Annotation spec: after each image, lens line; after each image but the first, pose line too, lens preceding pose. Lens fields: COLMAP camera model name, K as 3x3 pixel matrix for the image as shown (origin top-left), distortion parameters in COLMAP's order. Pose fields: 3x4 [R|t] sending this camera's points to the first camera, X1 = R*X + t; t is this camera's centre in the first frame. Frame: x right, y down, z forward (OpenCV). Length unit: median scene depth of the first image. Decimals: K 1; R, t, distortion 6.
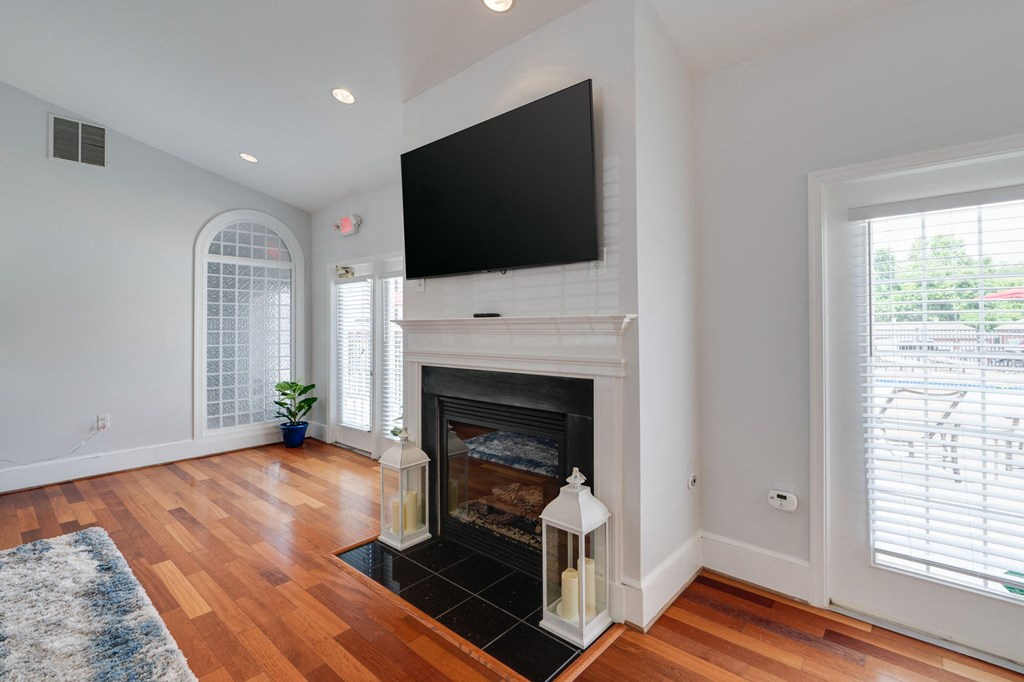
lens RADIAL K [[470.1, 0, 511.4], [0, 470.1, 325.8], [0, 0, 1]] dist [-0.001121, -0.000216]
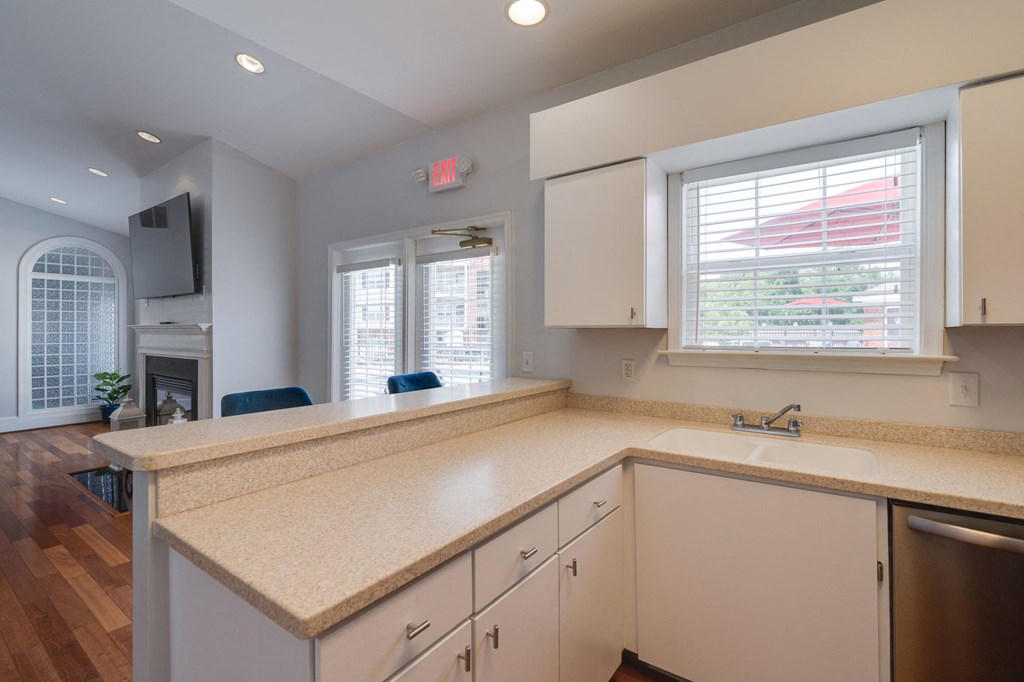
lens RADIAL K [[461.8, 0, 512.6], [0, 461.8, 331.9], [0, 0, 1]] dist [-0.008969, 0.000570]
pose [[0.994117, 0.001661, 0.108297, 0.912440], [-0.002499, 0.999968, 0.007602, -0.005713], [-0.108281, -0.007828, 0.994089, -0.666205]]
